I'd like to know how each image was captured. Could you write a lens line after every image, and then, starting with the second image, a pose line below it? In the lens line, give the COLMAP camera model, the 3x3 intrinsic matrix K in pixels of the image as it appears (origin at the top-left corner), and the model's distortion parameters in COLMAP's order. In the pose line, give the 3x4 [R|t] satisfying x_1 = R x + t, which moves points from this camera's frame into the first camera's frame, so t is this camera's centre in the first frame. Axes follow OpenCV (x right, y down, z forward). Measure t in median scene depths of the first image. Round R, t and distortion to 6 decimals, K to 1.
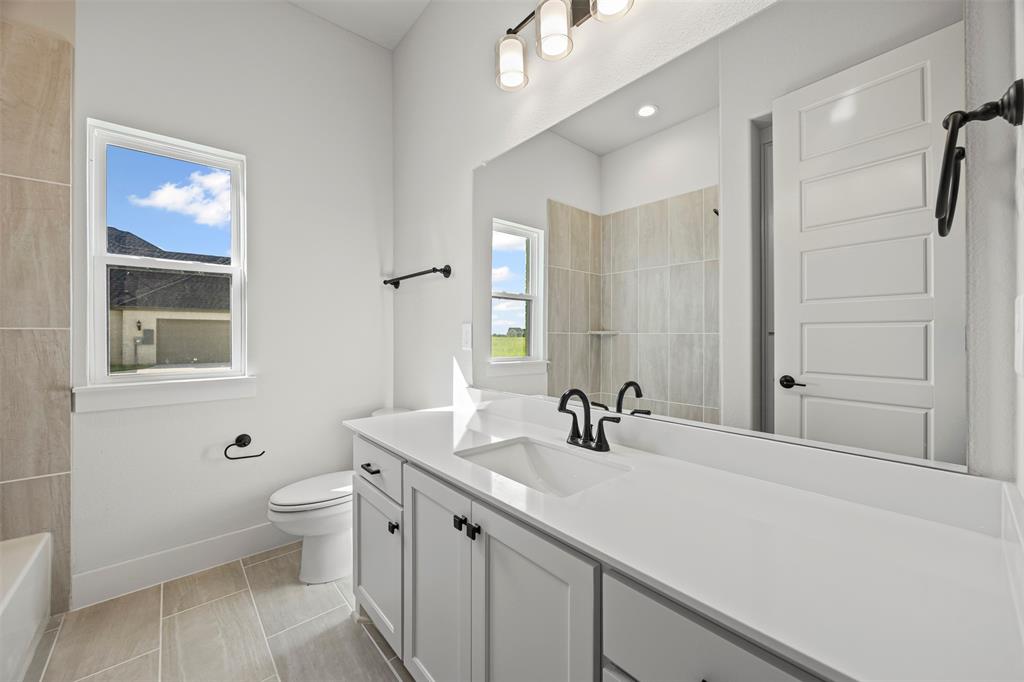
lens RADIAL K [[392.3, 0, 511.5], [0, 392.3, 337.5], [0, 0, 1]] dist [-0.001065, -0.000024]
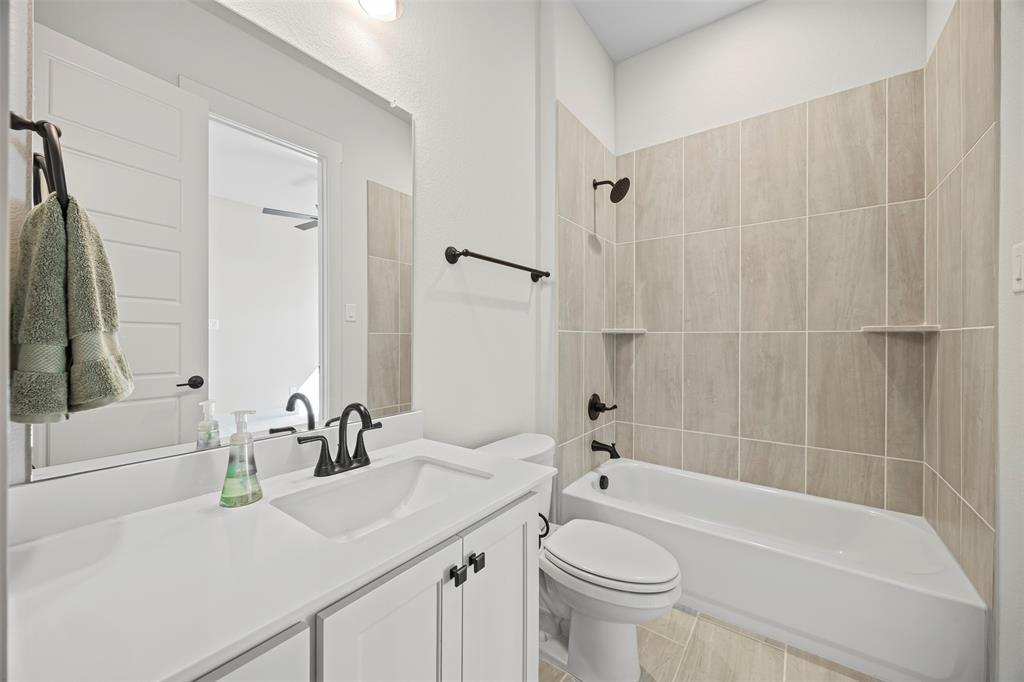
lens RADIAL K [[392.3, 0, 512.0], [0, 392.3, 338.8], [0, 0, 1]] dist [-0.001065, -0.000024]
pose [[-0.202557, 0.000396, 0.979270, -0.849301], [0.005415, 0.999985, 0.000716, -0.008000], [-0.979256, 0.005448, -0.202556, 0.956423]]
